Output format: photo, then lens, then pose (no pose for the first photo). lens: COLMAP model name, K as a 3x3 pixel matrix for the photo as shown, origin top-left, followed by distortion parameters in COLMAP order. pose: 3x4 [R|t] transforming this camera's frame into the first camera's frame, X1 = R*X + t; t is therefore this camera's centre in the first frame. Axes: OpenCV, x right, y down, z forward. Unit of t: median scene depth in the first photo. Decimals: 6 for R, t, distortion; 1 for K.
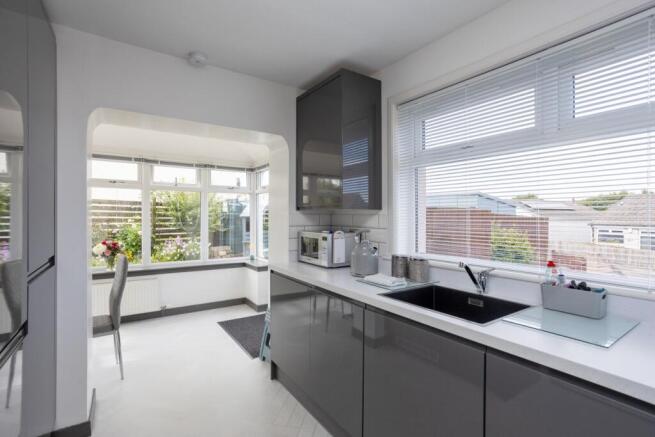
lens RADIAL K [[317.3, 0, 327.5], [0, 317.3, 218.5], [0, 0, 1]] dist [-0.000996, -0.000157]
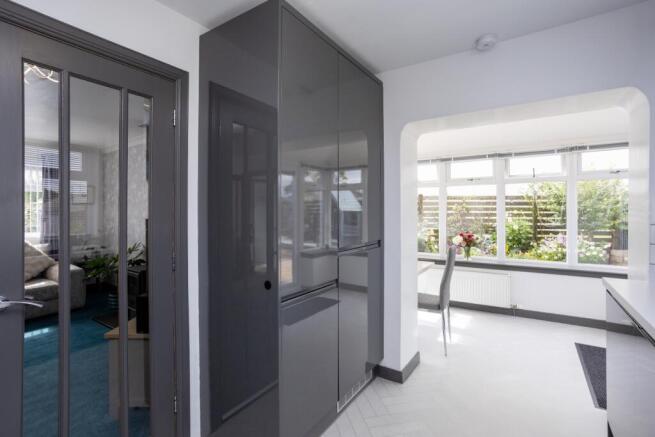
lens RADIAL K [[319.6, 0, 327.5], [0, 319.6, 214.3], [0, 0, 1]] dist [-0.000474, 0.000032]
pose [[0.391348, 0.003956, -0.920234, 0.149199], [-0.000042, 0.999991, 0.004281, -0.000321], [0.920243, -0.001637, 0.391345, 0.110021]]
